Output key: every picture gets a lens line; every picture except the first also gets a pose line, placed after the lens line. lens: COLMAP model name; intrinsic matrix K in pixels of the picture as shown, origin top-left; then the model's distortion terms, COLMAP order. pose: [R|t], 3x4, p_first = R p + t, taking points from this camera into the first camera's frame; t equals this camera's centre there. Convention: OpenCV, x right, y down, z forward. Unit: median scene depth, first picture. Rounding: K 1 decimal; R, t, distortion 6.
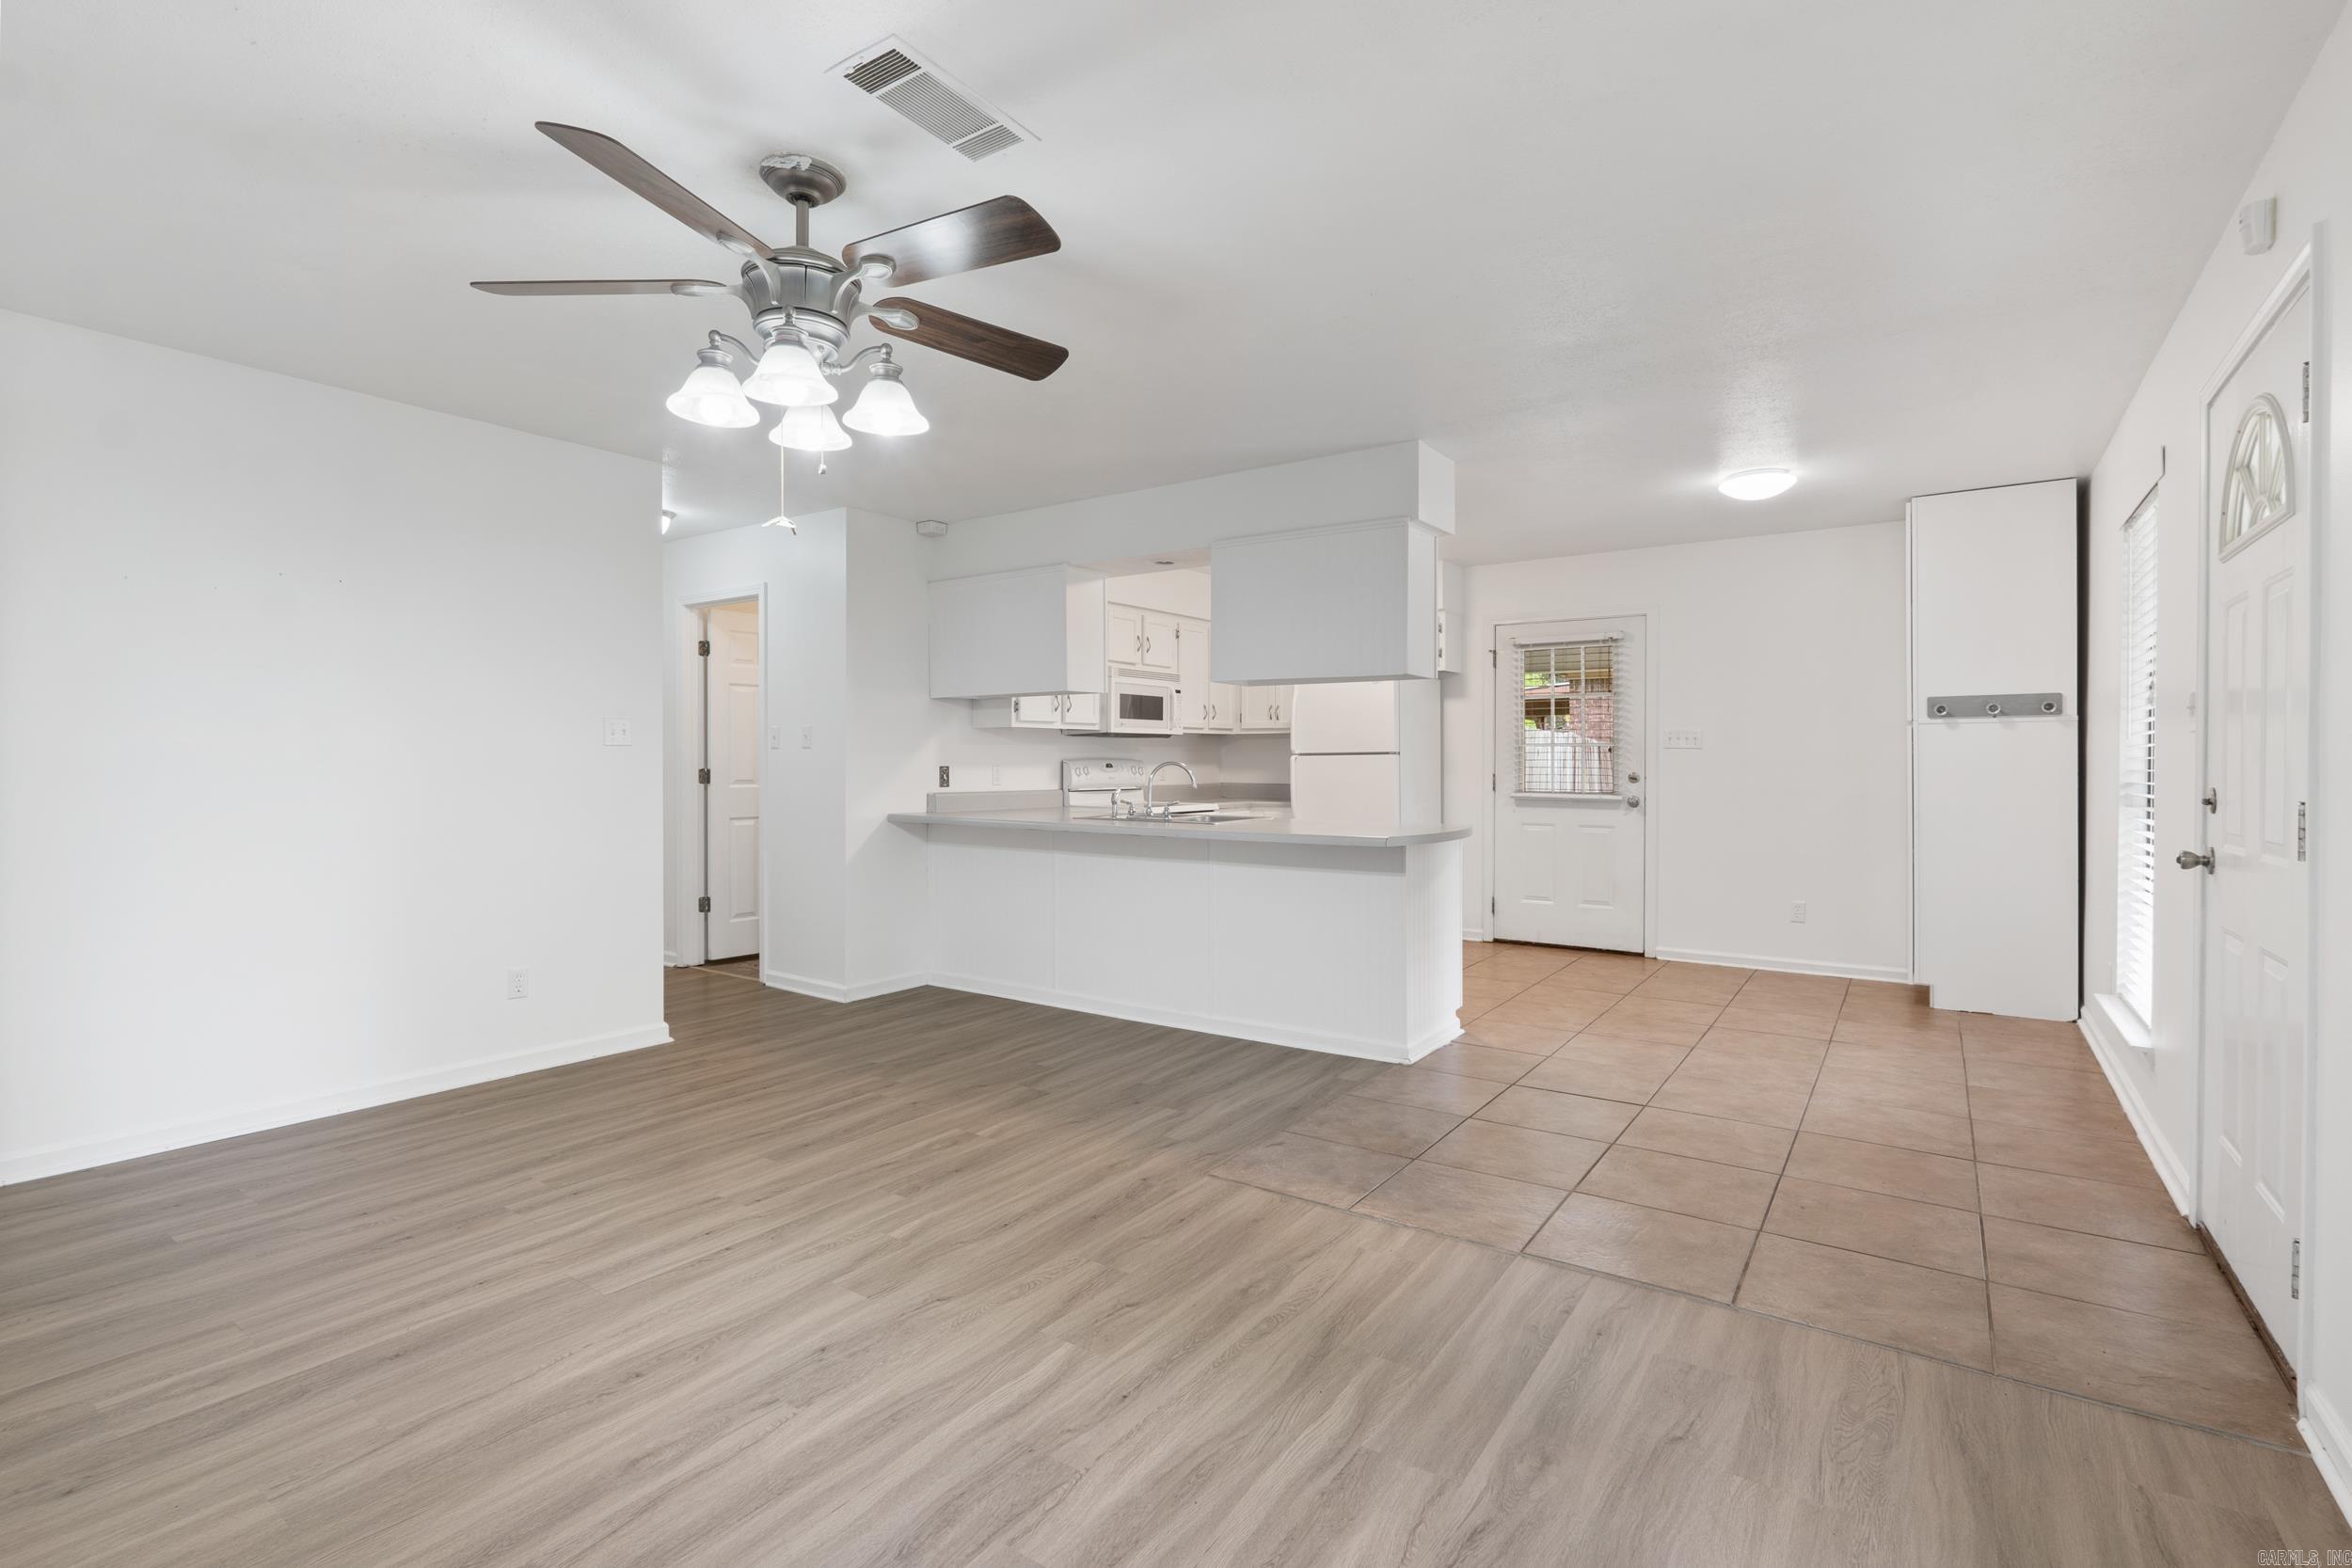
lens RADIAL K [[1088.2, 0, 1164.4], [0, 1088.2, 764.4], [0, 0, 1]] dist [-0.000129, 0.000337]
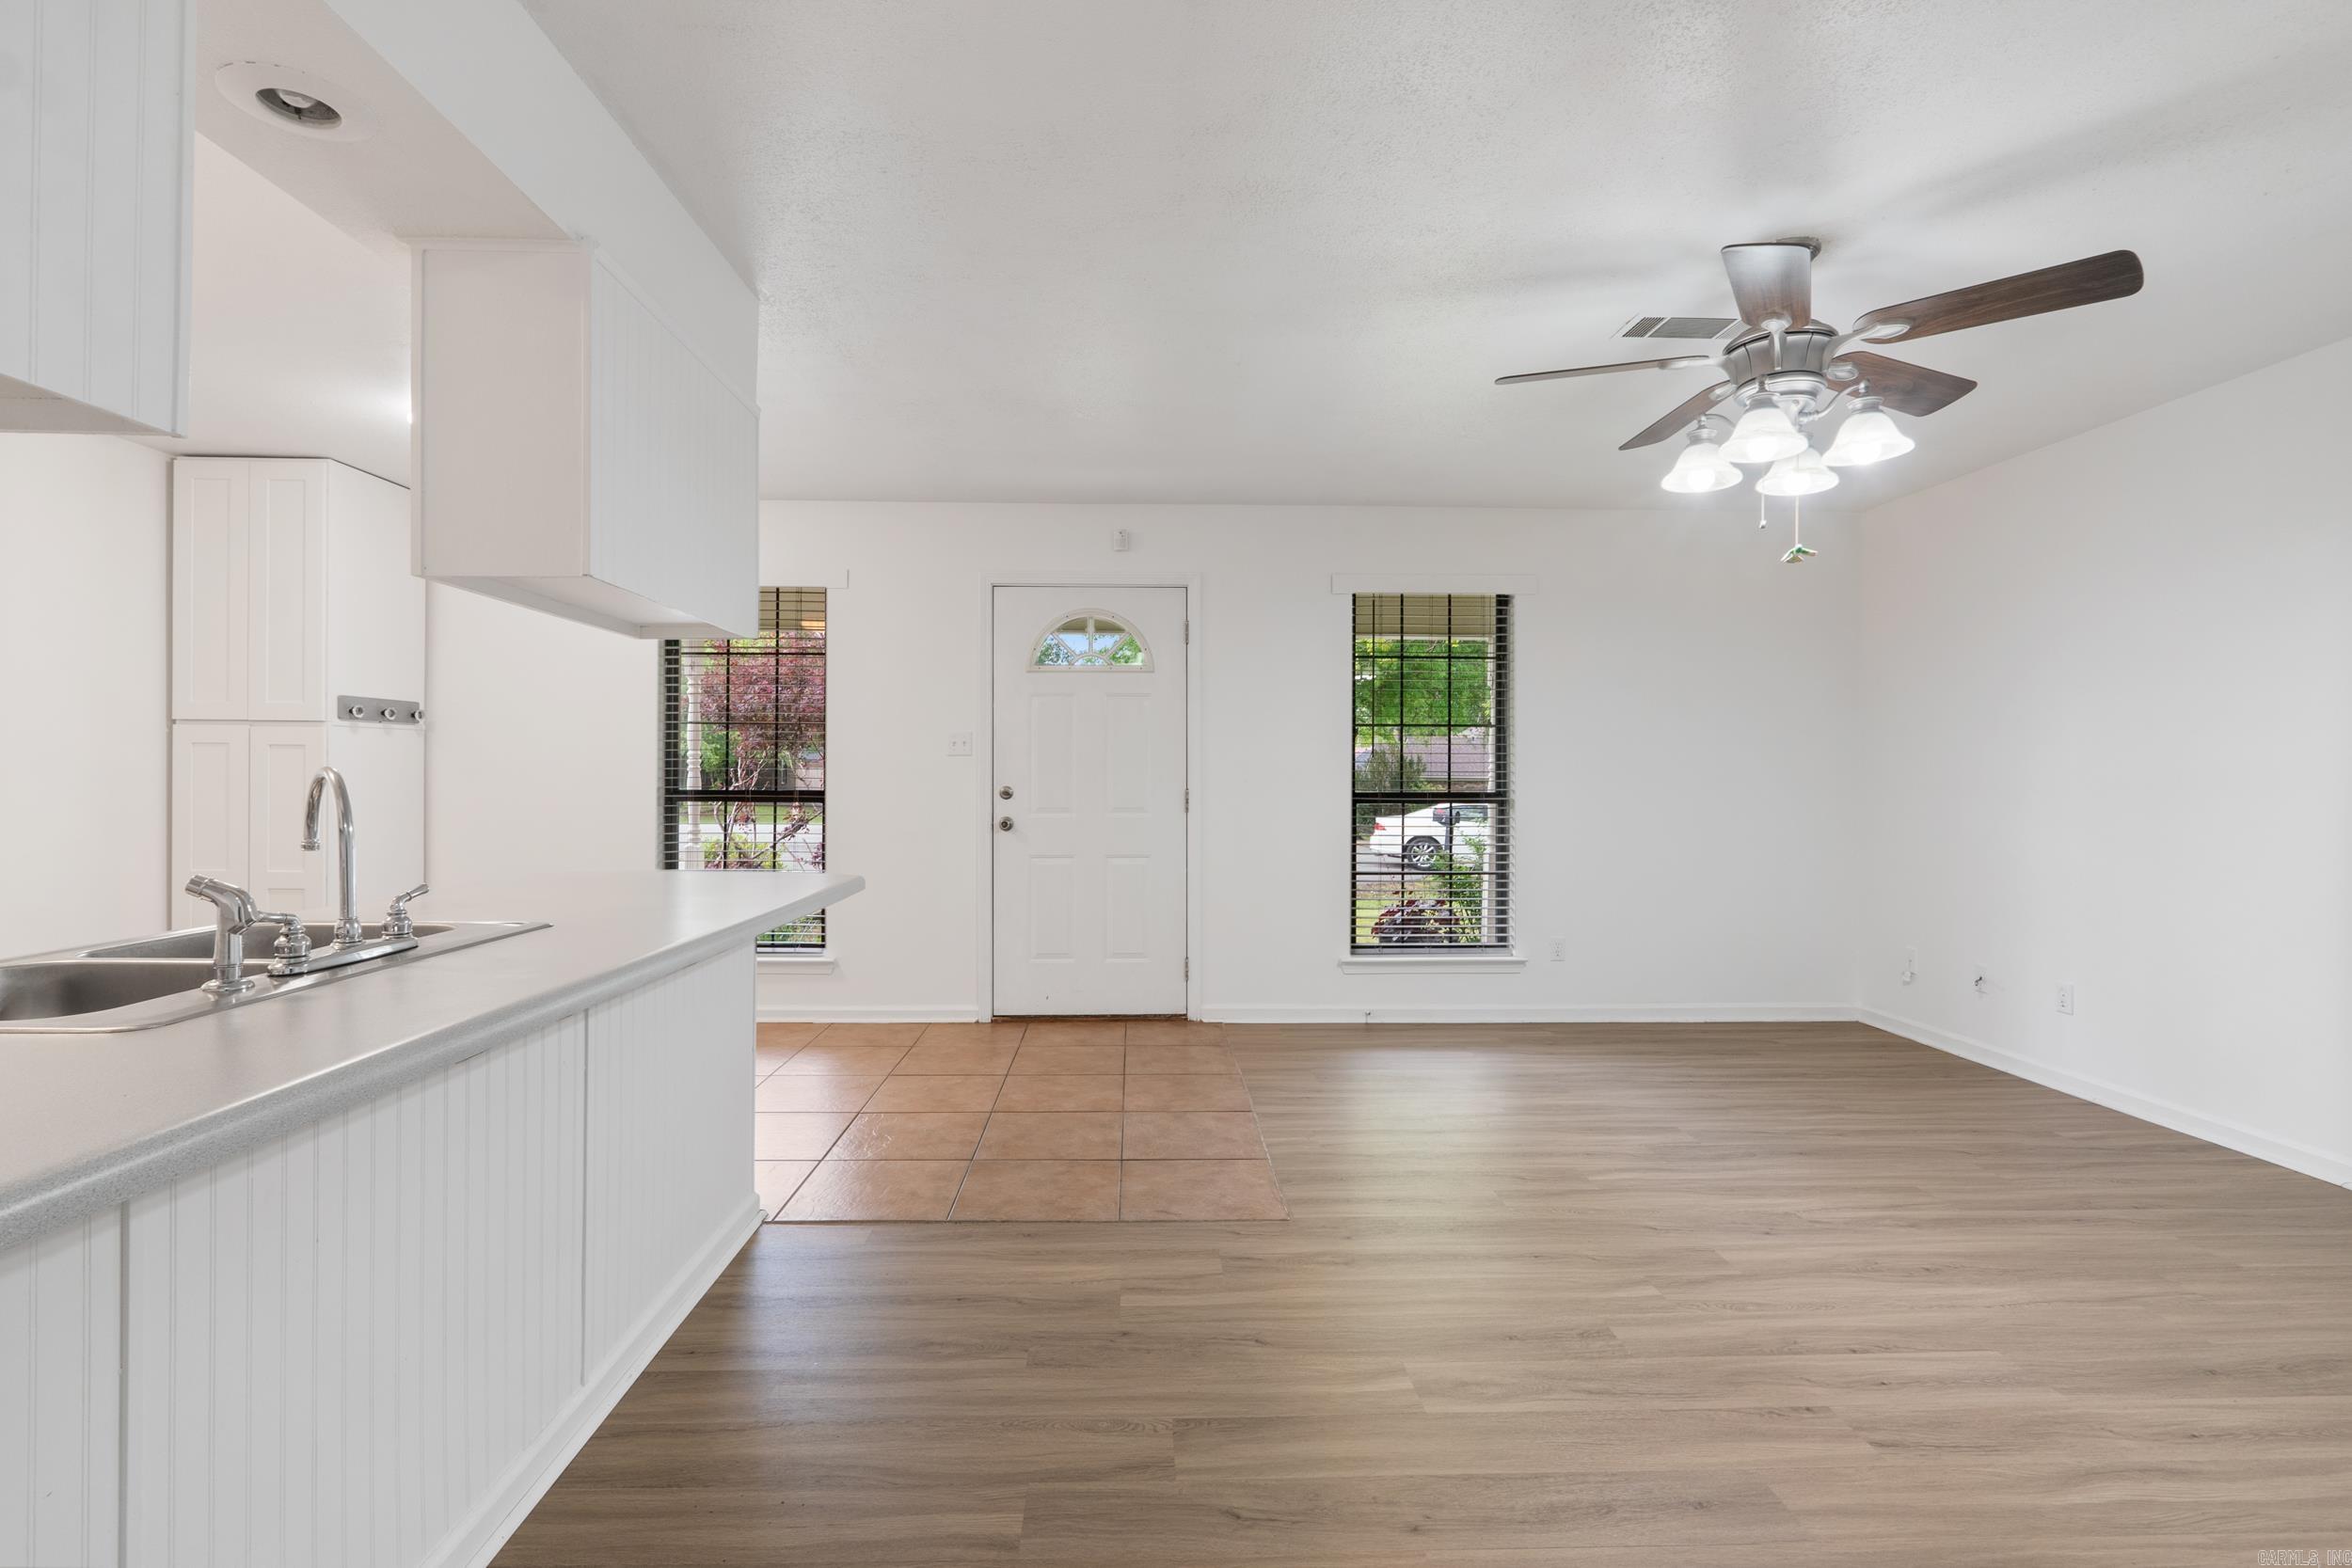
lens RADIAL K [[1089.1, 0, 1166.1], [0, 1089.1, 778.6], [0, 0, 1]] dist [-0.002743, -0.000263]
pose [[-0.601845, -0.005811, 0.798592, -0.677159], [-0.002784, 0.999983, 0.005178, -0.003356], [-0.798608, 0.000893, -0.601851, 1.743193]]
